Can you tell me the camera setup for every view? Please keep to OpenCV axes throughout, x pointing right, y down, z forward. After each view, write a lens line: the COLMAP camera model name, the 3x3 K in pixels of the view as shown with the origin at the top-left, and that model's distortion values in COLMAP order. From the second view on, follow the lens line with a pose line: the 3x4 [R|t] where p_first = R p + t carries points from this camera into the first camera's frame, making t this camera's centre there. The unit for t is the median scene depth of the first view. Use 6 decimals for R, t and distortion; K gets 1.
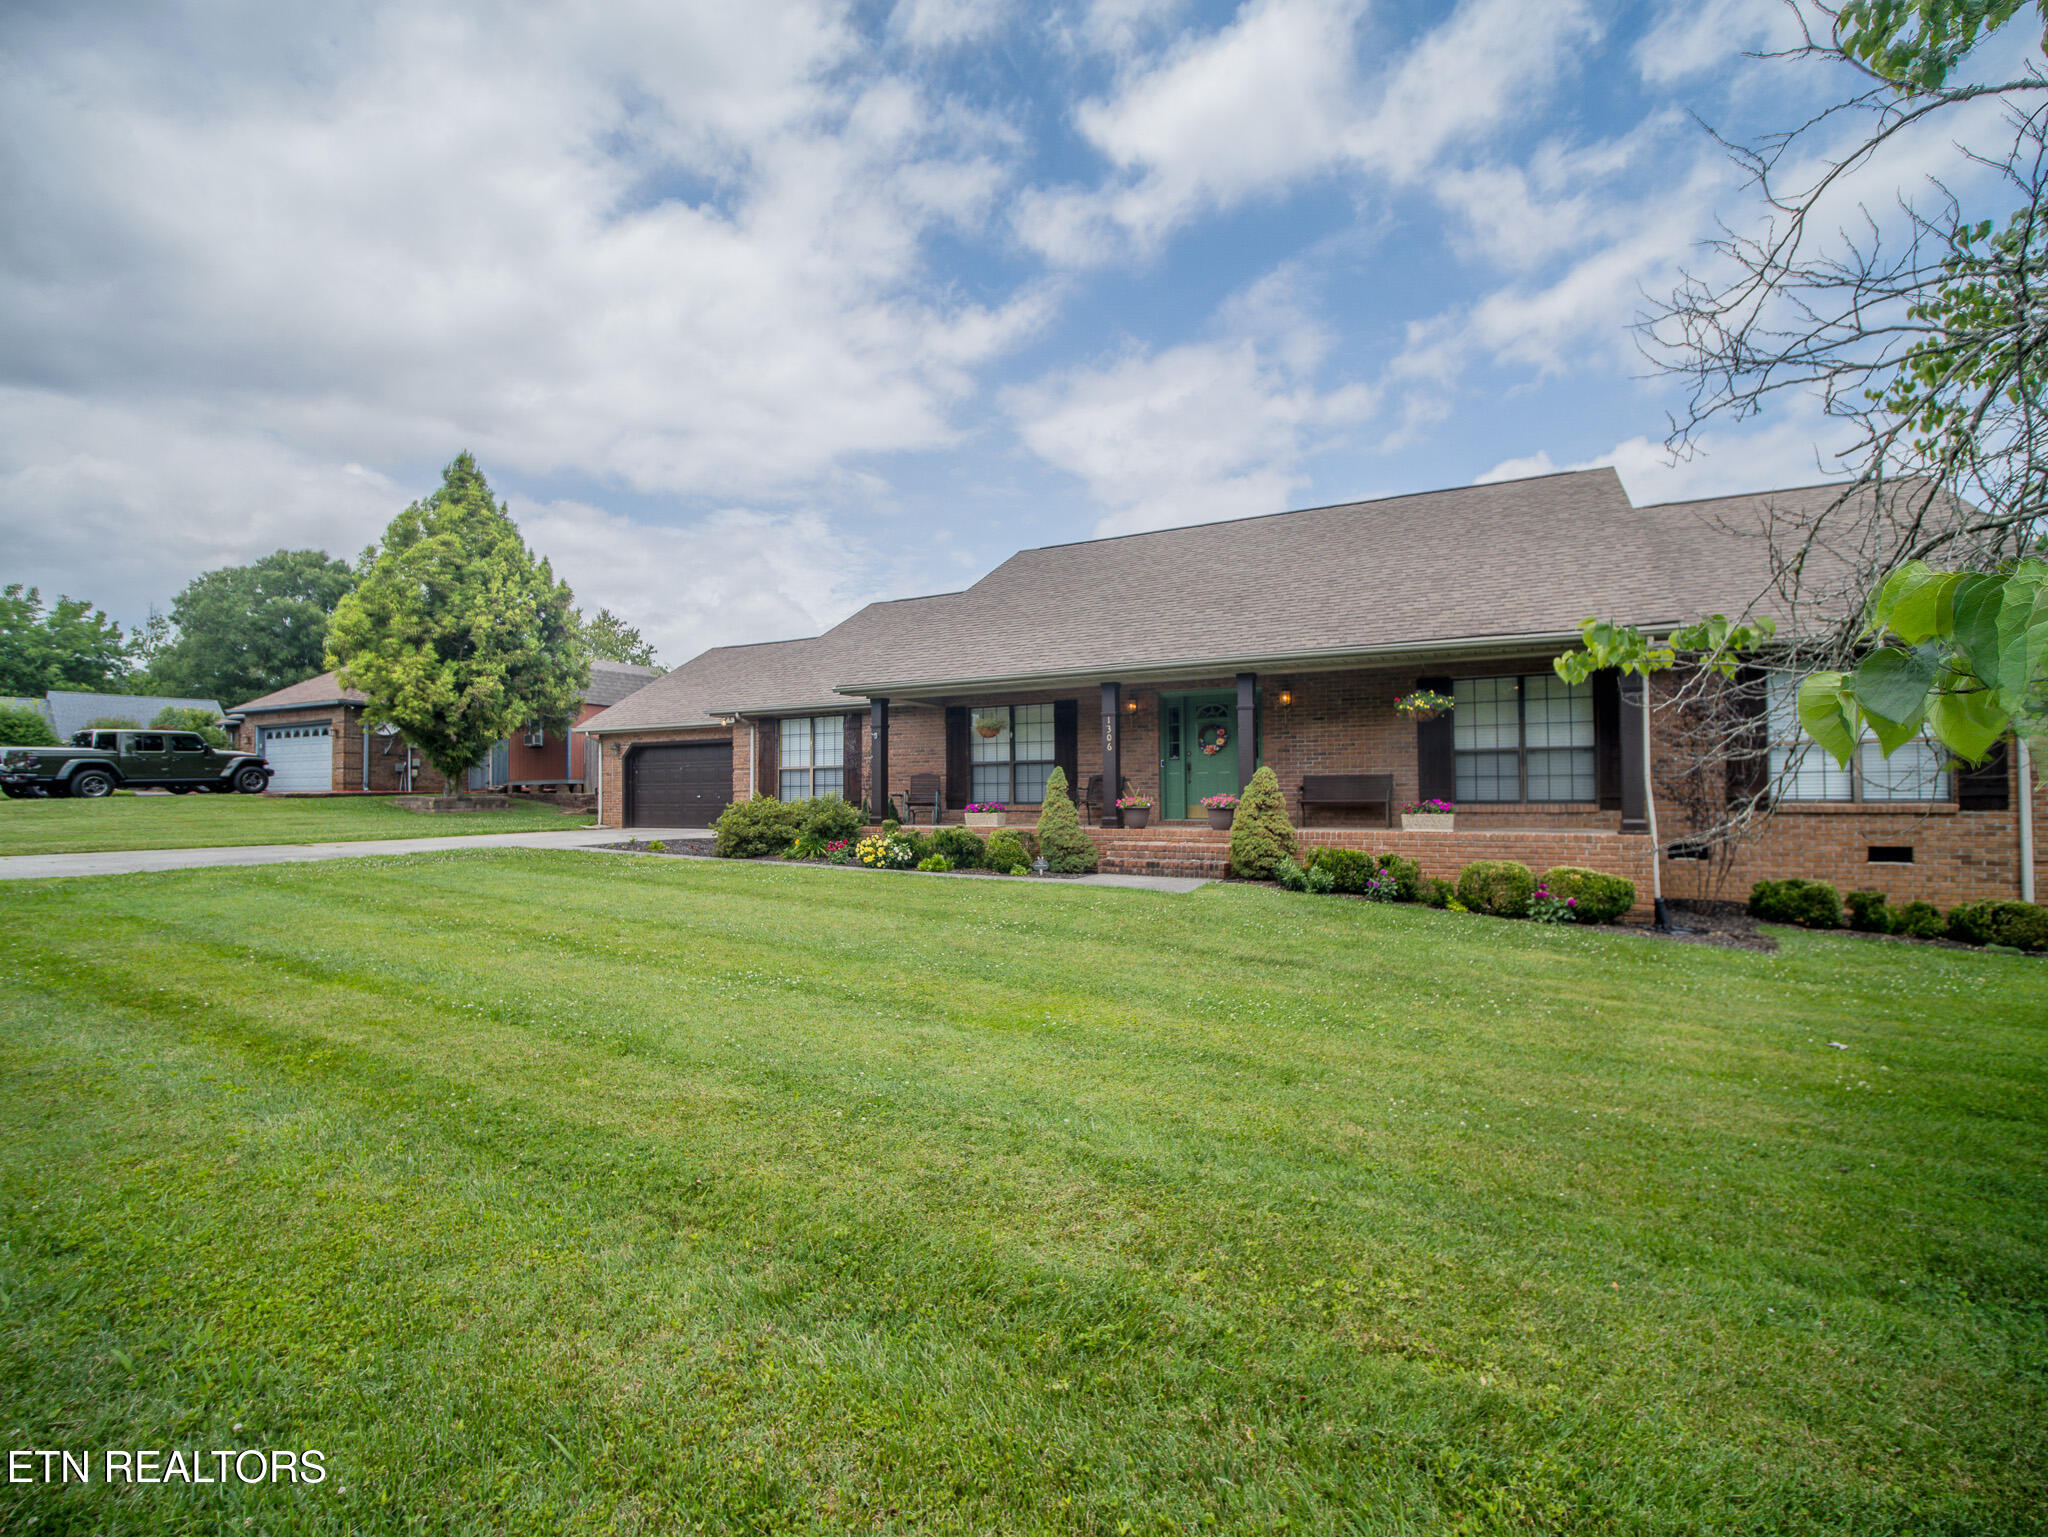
lens RADIAL K [[916.1, 0, 1024.0], [0, 916.1, 768.5], [0, 0, 1]] dist [-0.005321, -0.009076]
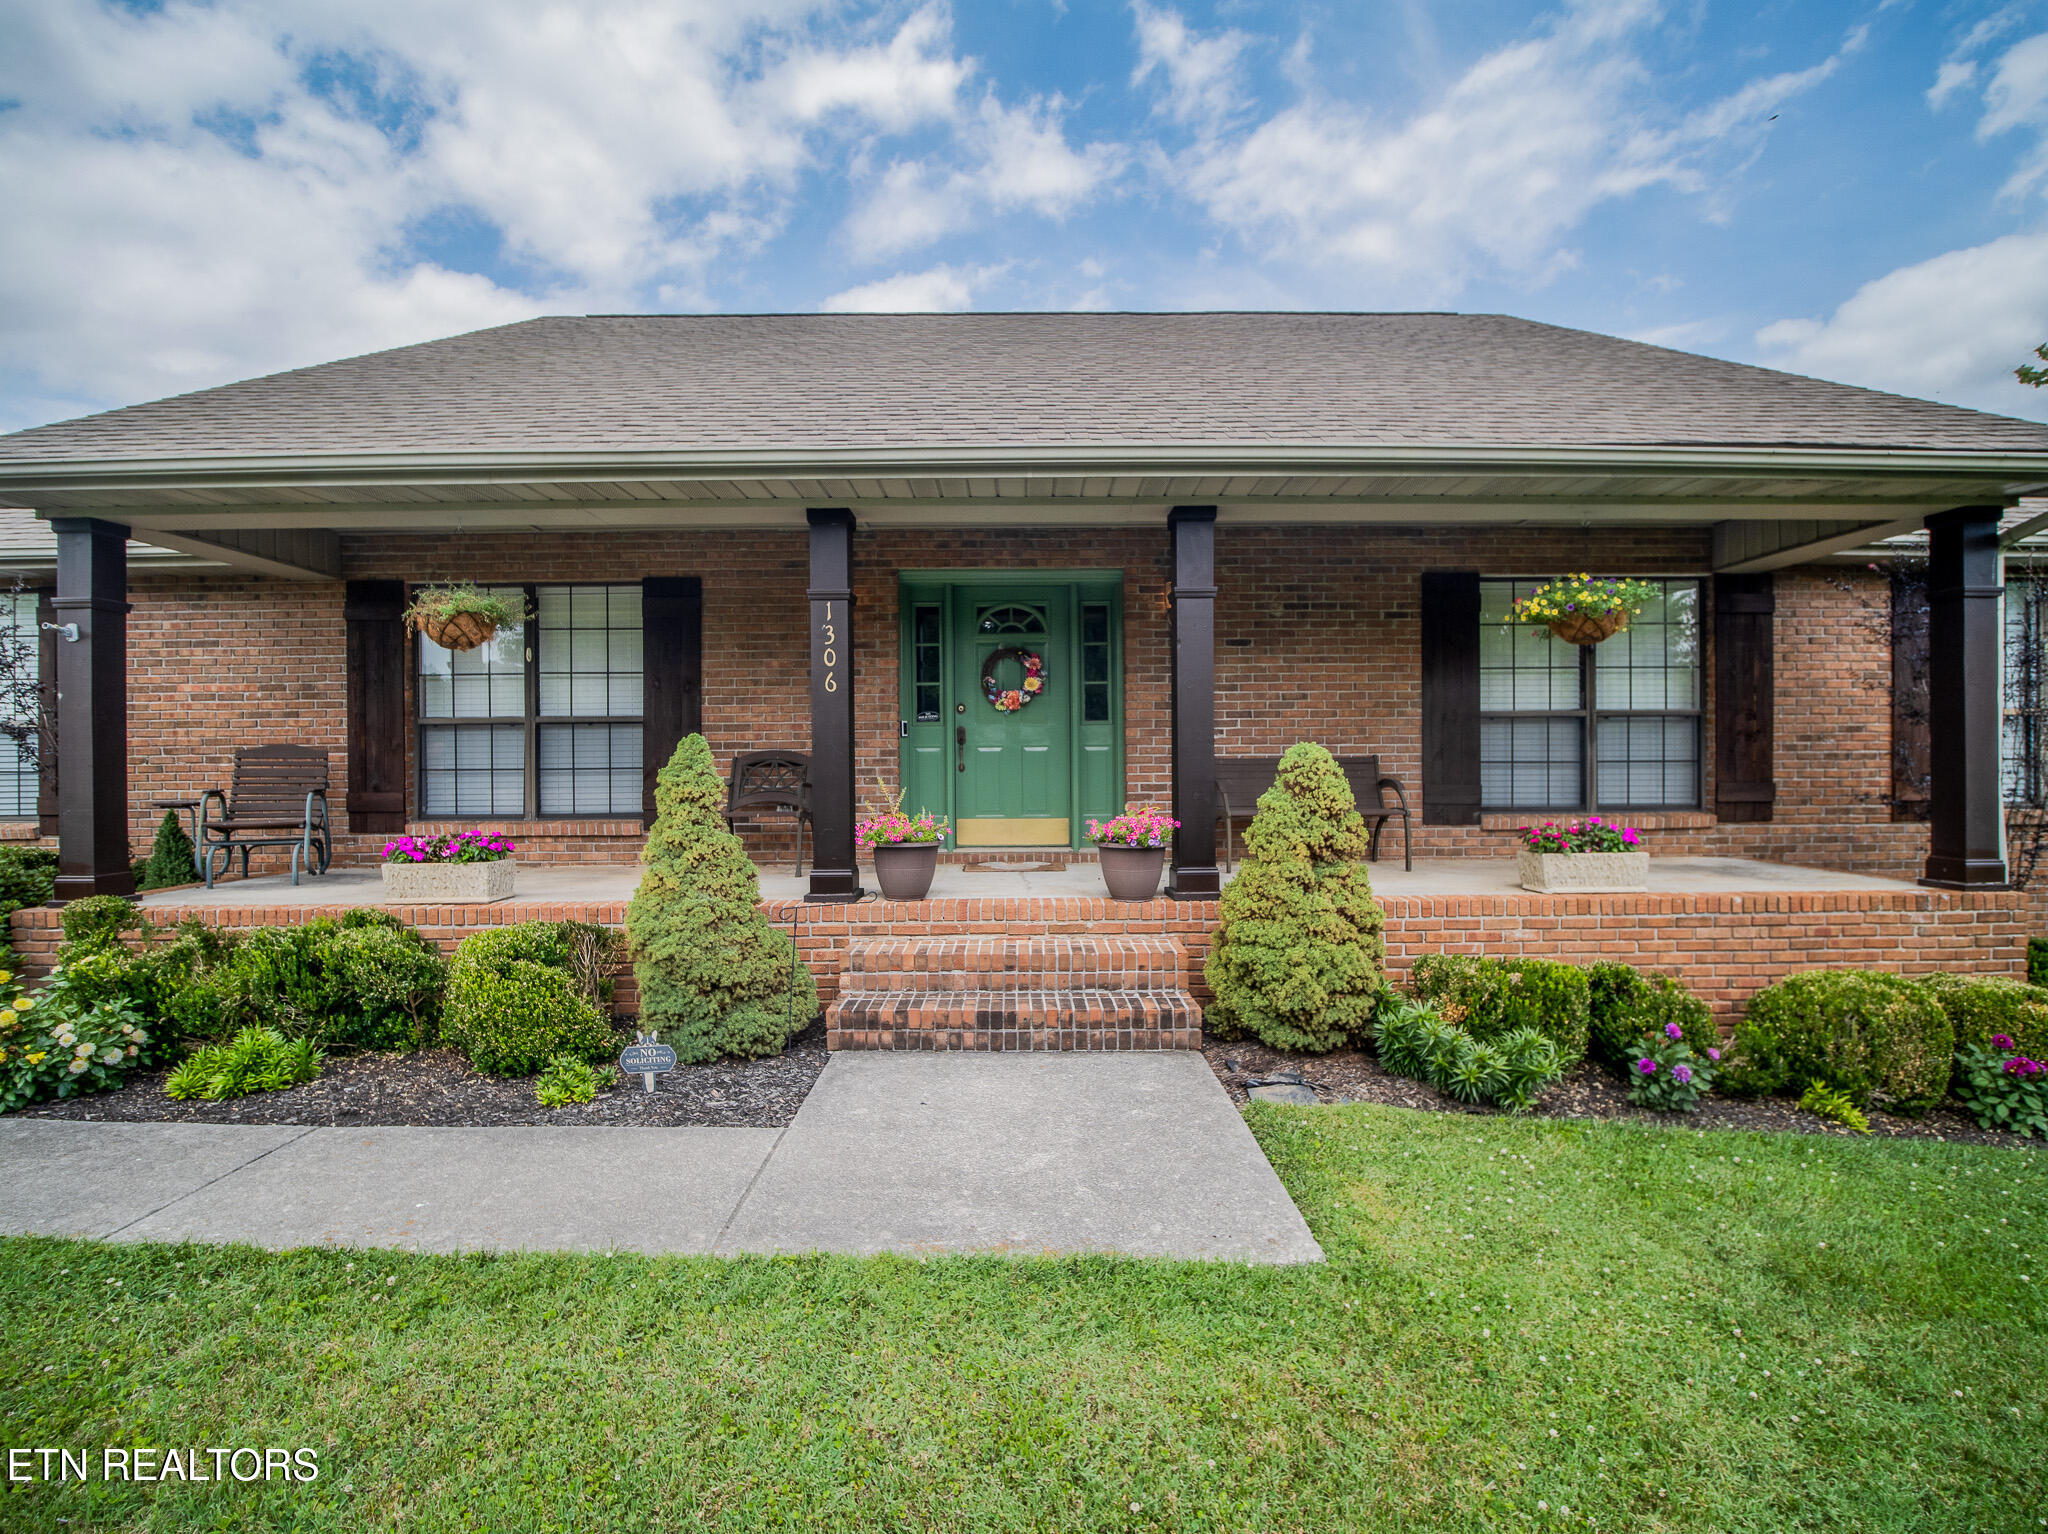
lens RADIAL K [[916.1, 0, 1024.0], [0, 916.1, 767.0], [0, 0, 1]] dist [-0.005321, -0.009076]
pose [[0.882359, -0.005280, 0.470548, -0.013156], [-0.012513, 0.999320, 0.034678, -0.003223], [-0.470411, -0.036486, 0.881693, 0.630933]]
